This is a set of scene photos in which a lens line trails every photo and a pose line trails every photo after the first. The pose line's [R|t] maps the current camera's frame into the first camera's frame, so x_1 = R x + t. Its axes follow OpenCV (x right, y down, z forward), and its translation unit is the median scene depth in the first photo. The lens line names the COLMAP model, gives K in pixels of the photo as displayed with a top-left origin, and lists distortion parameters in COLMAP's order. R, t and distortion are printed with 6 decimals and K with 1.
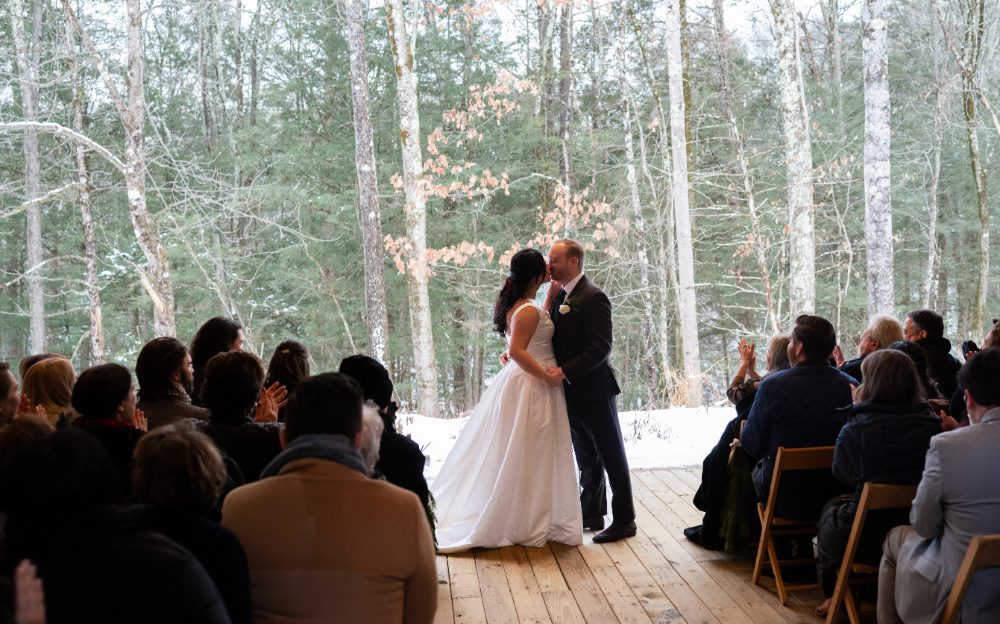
lens RADIAL K [[1135.6, 0, 568.3], [0, 1135.6, 312.6], [0, 0, 1]] dist [-0.000638, 0.006995]
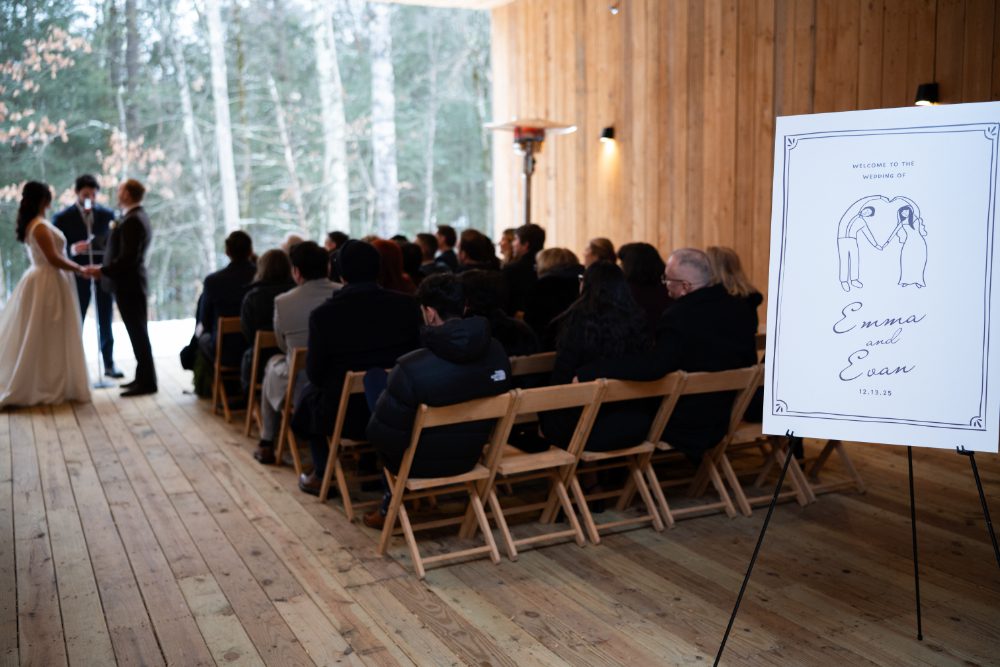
lens RADIAL K [[1004.6, 0, 501.2], [0, 1004.6, 325.3], [0, 0, 1]] dist [0.001101, -0.005749]
pose [[0.945844, -0.030526, 0.323183, 0.025792], [0.006694, 0.997191, 0.074596, 0.007468], [-0.324552, -0.068393, 0.943392, -0.090943]]
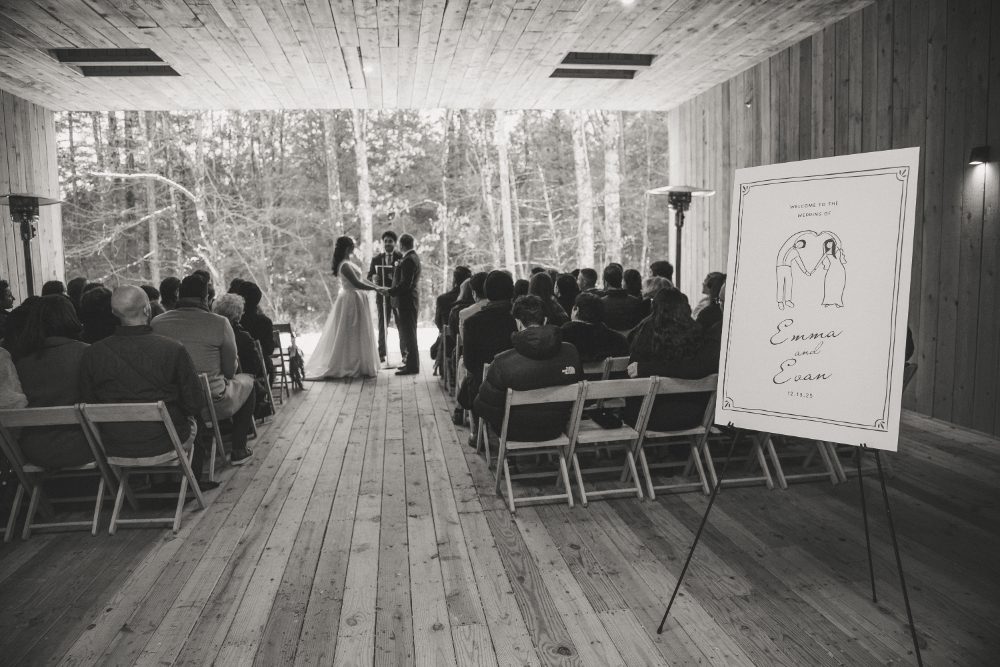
lens RADIAL K [[692.3, 0, 500.0], [0, 692.3, 333.5], [0, 0, 1]] dist [-0.097545, 0.059761]
pose [[0.999833, -0.001848, 0.018186, 0.064547], [0.000559, 0.997504, 0.070602, 0.009210], [-0.018271, -0.070580, 0.997339, -0.088253]]
